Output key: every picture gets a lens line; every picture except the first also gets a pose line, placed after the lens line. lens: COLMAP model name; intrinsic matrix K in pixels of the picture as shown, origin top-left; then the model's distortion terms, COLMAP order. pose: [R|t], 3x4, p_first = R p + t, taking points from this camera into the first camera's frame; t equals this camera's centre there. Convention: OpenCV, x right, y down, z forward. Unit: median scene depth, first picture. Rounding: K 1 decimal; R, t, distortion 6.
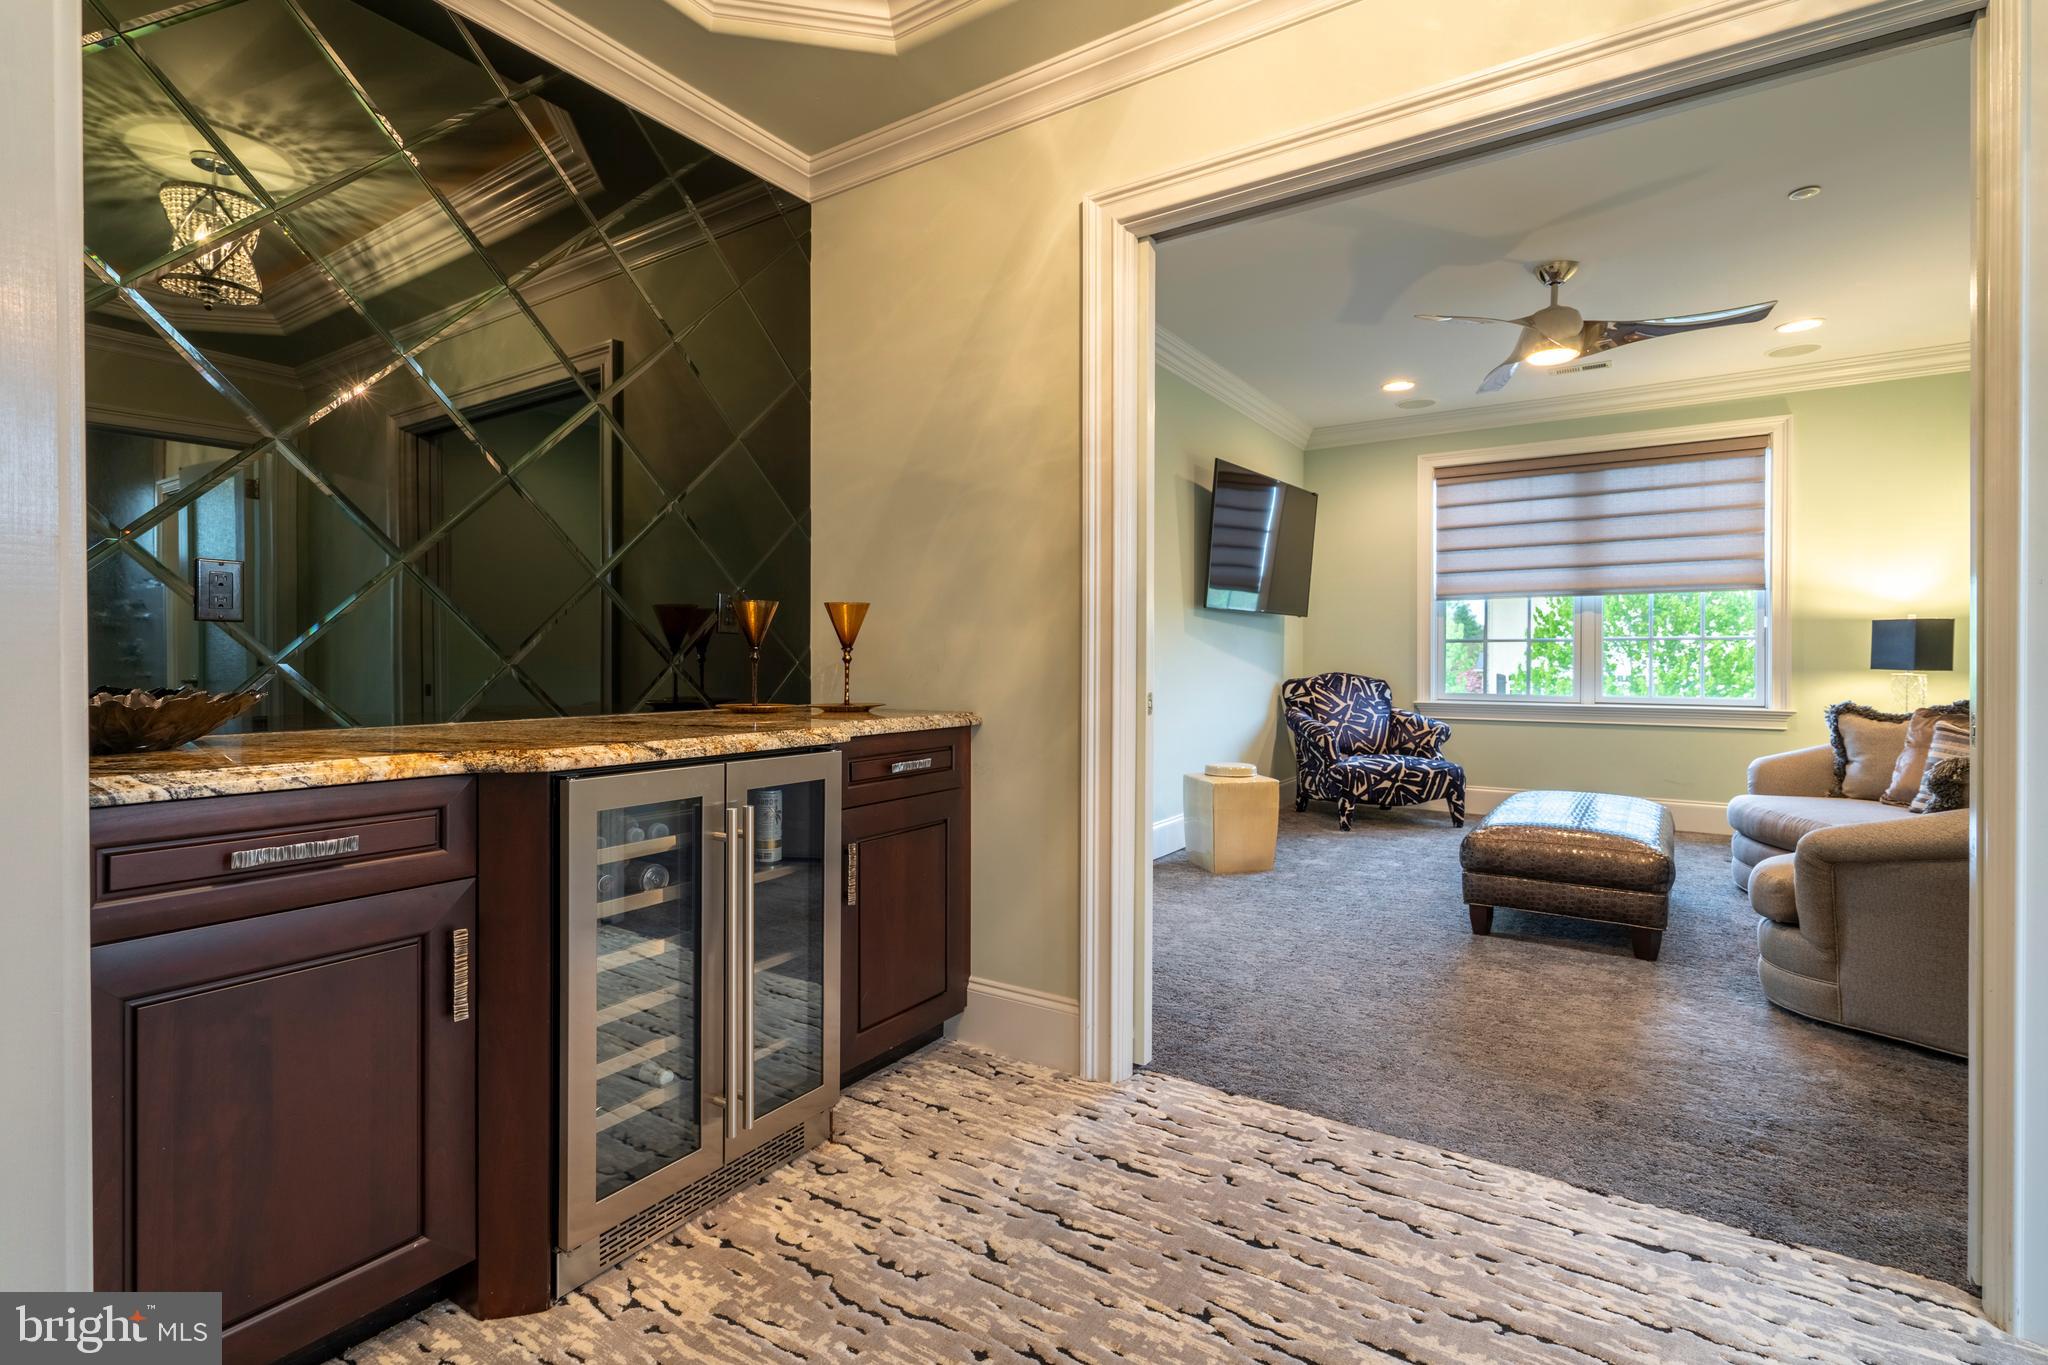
lens RADIAL K [[931.5, 0, 976.1], [0, 931.5, 661.8], [0, 0, 1]] dist [-0.004097, 0.001491]
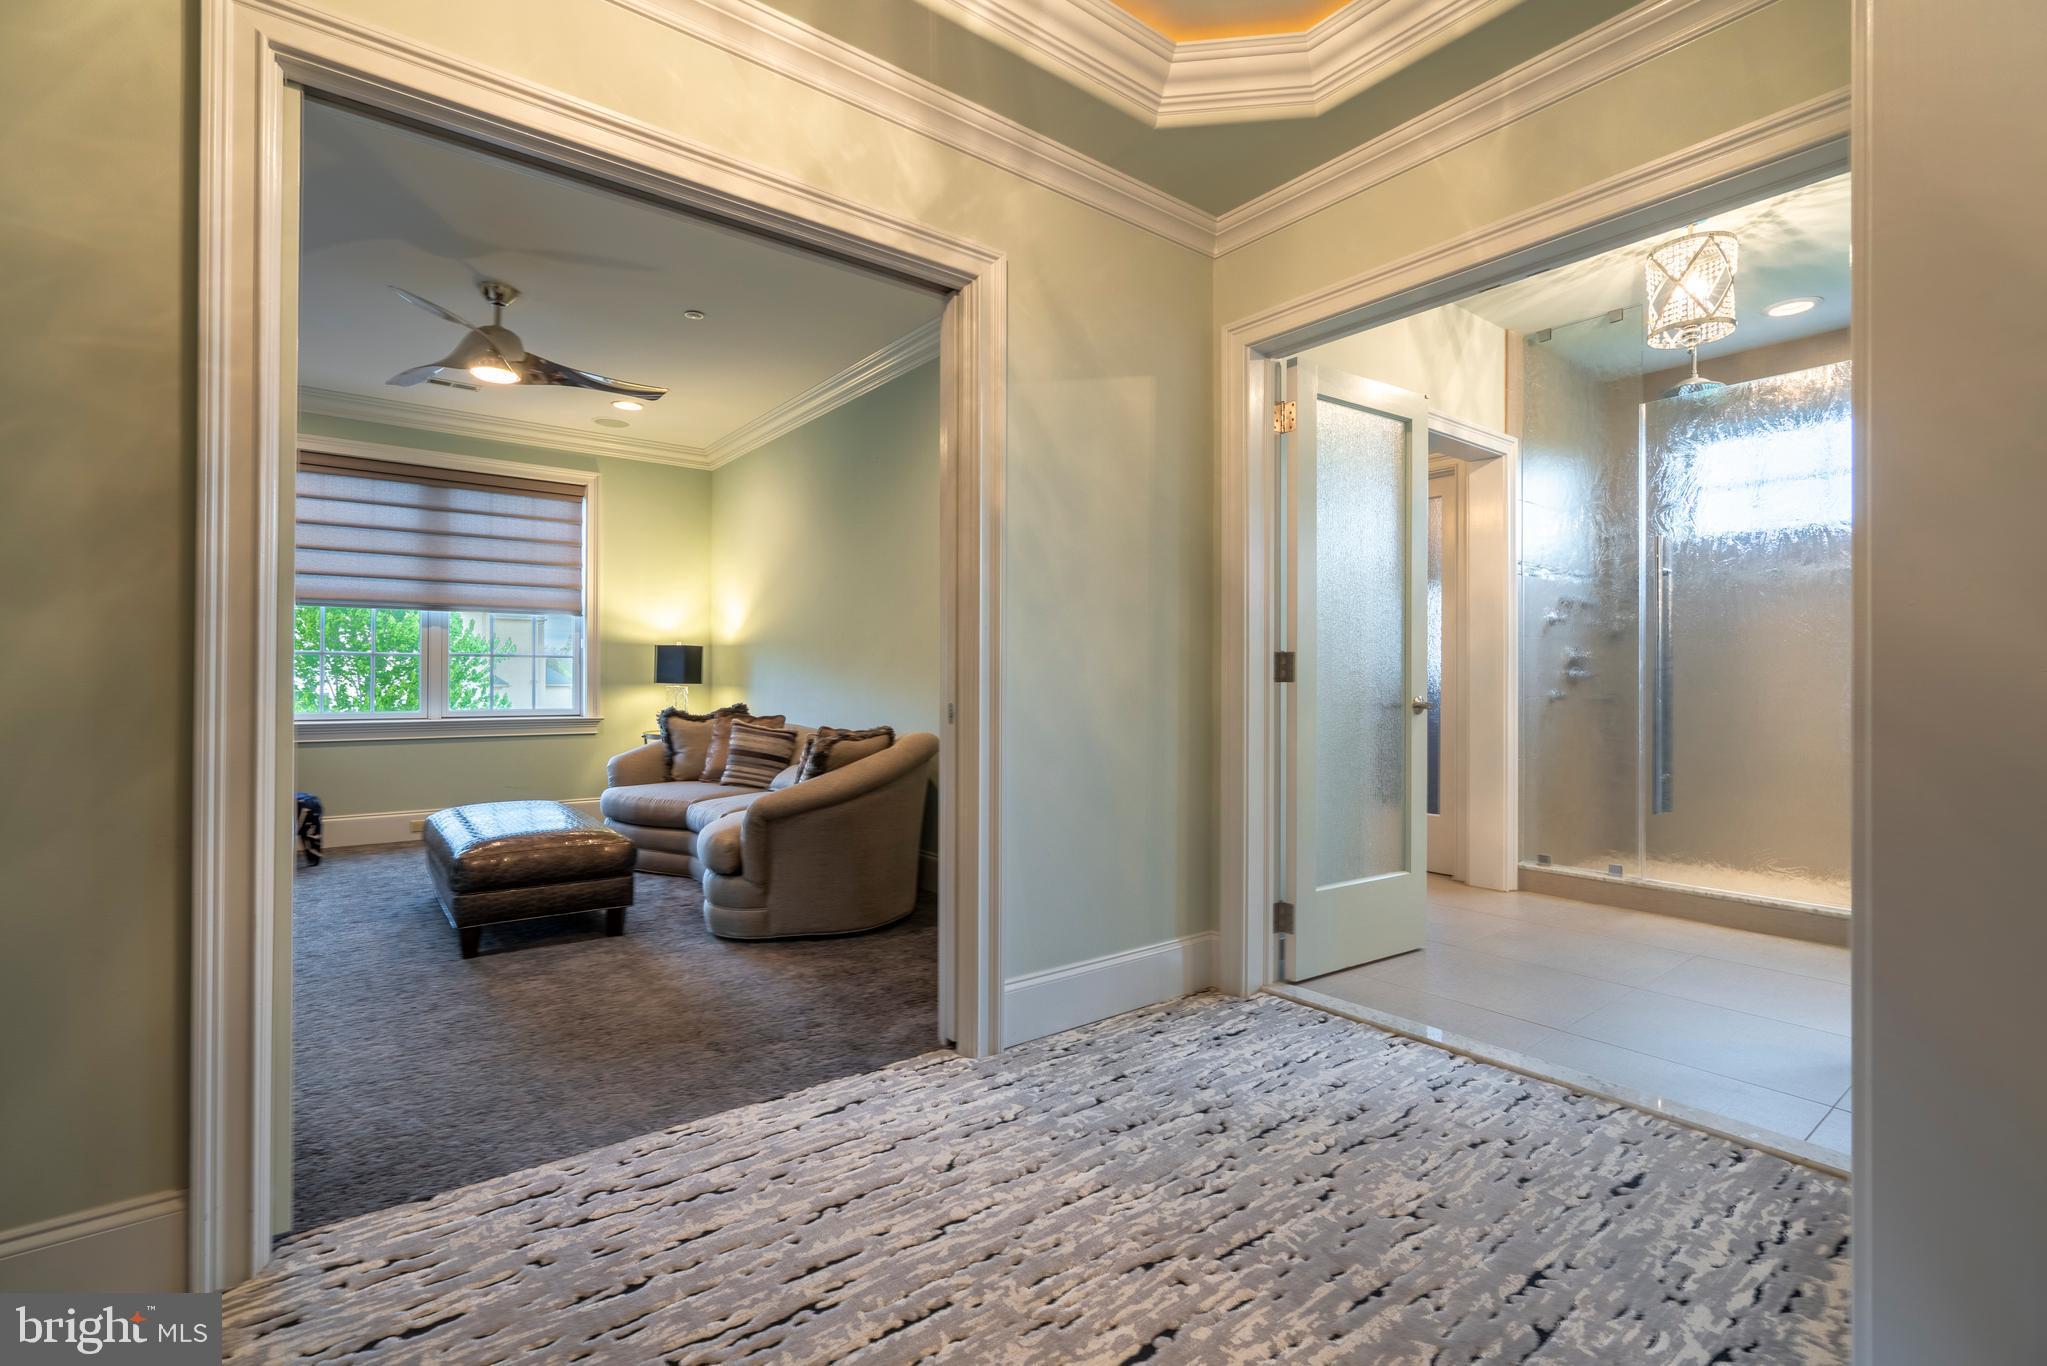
lens RADIAL K [[961.0, 0, 1019.9], [0, 961.0, 701.3], [0, 0, 1]] dist [-0.015131, 0.001715]
pose [[0.285841, -0.023091, 0.957999, -0.258950], [-0.001171, 0.999700, 0.024446, 0.000756], [-0.958276, -0.008109, 0.285729, 0.177166]]
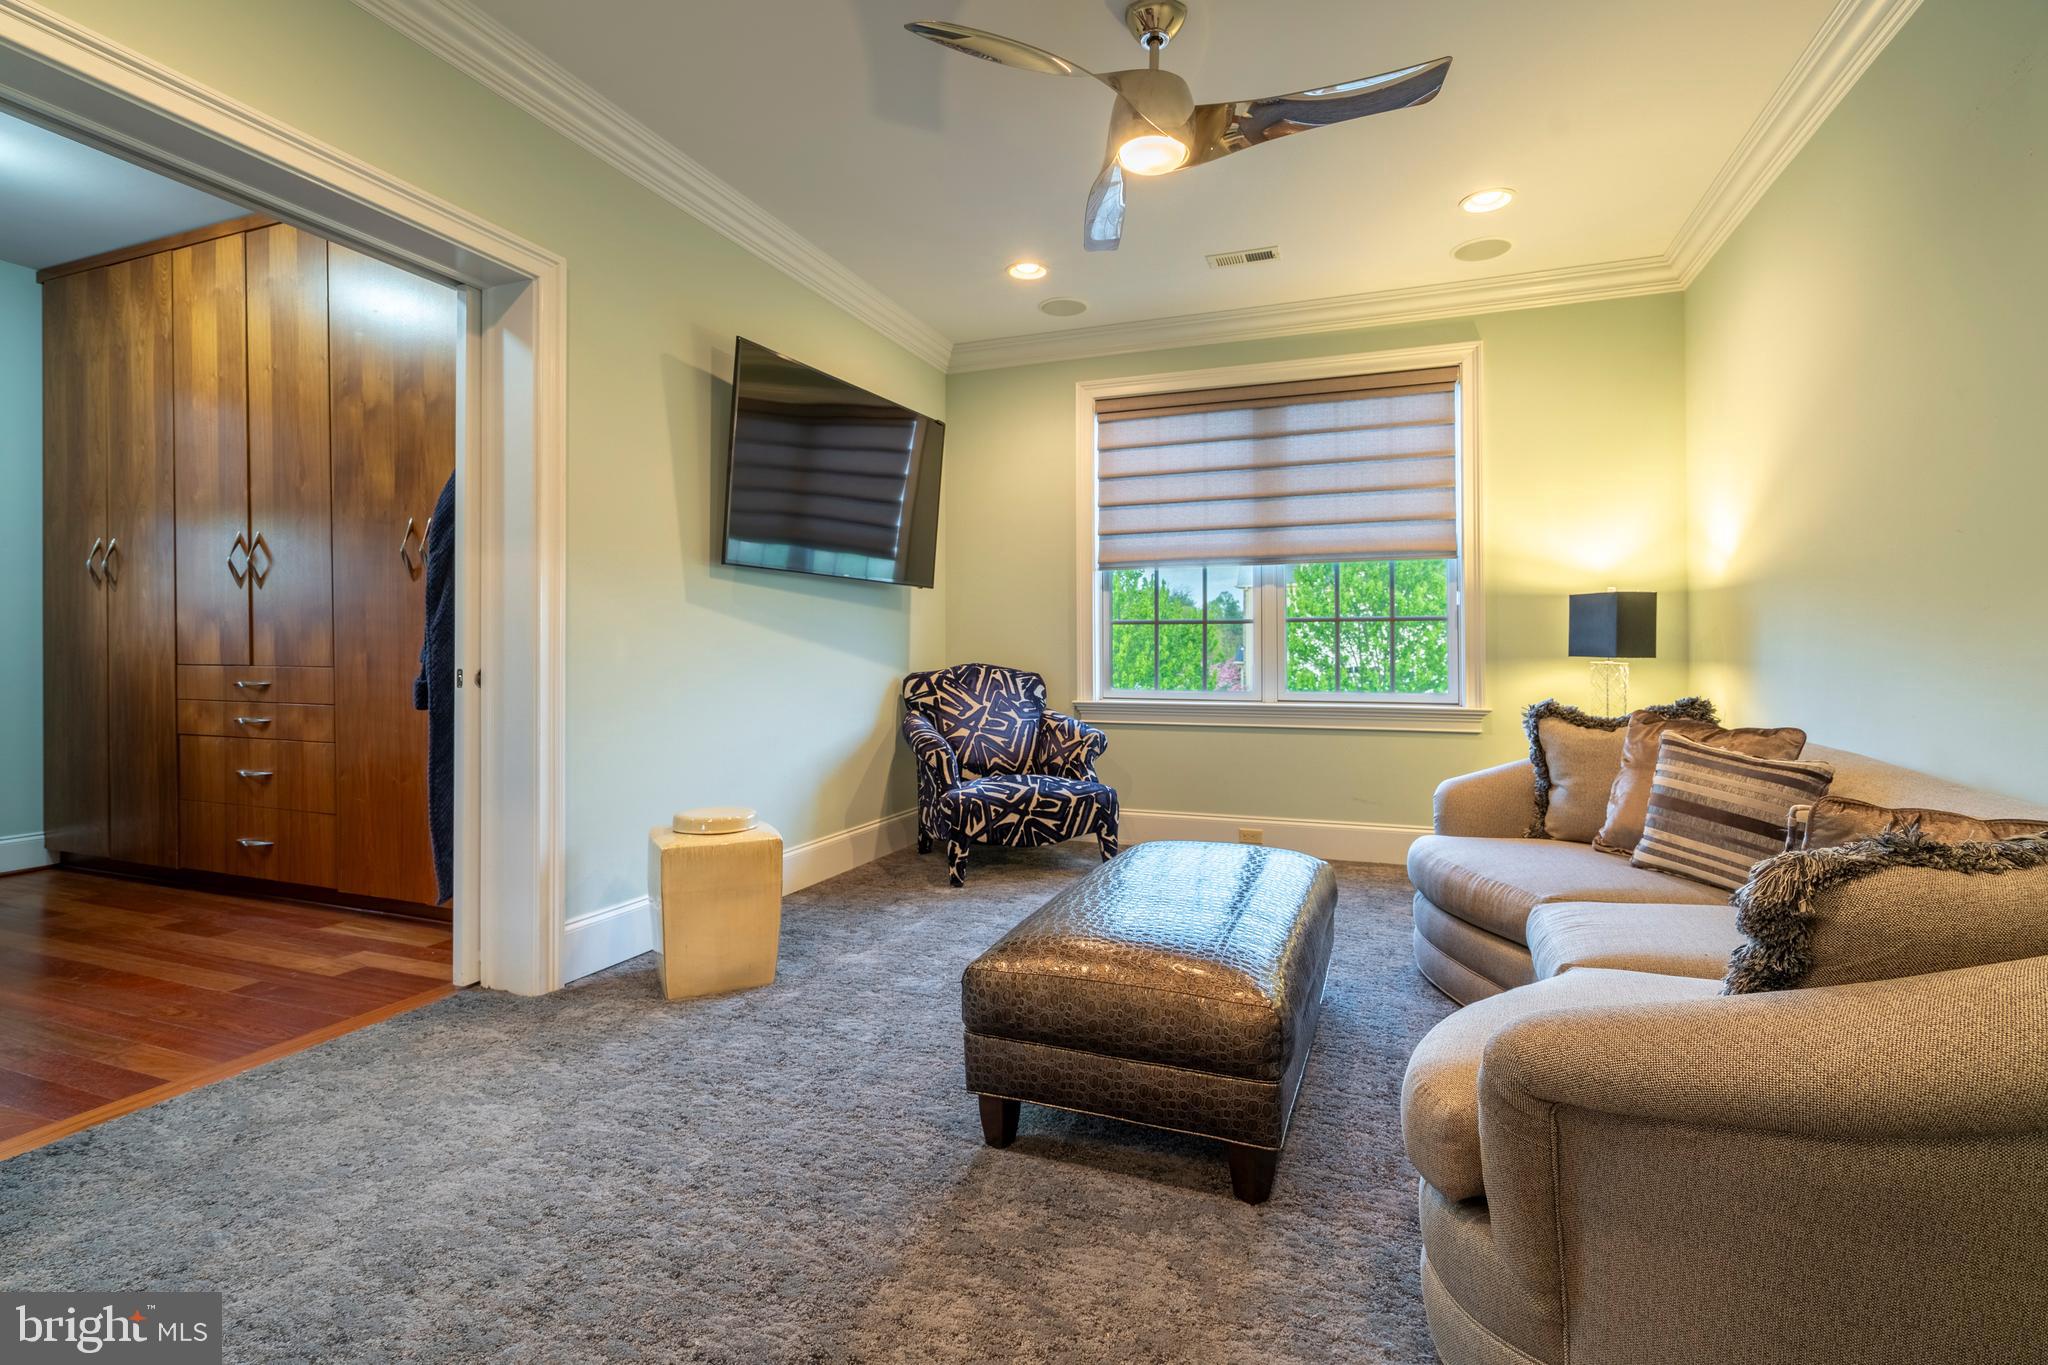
lens RADIAL K [[931.5, 0, 1024.5], [0, 931.5, 637.1], [0, 0, 1]] dist [-0.004097, 0.001491]
pose [[0.967709, 0.004282, 0.252035, 0.445165], [0.000813, 0.999798, -0.020105, 0.009794], [-0.252070, 0.019661, 0.967509, 0.495987]]
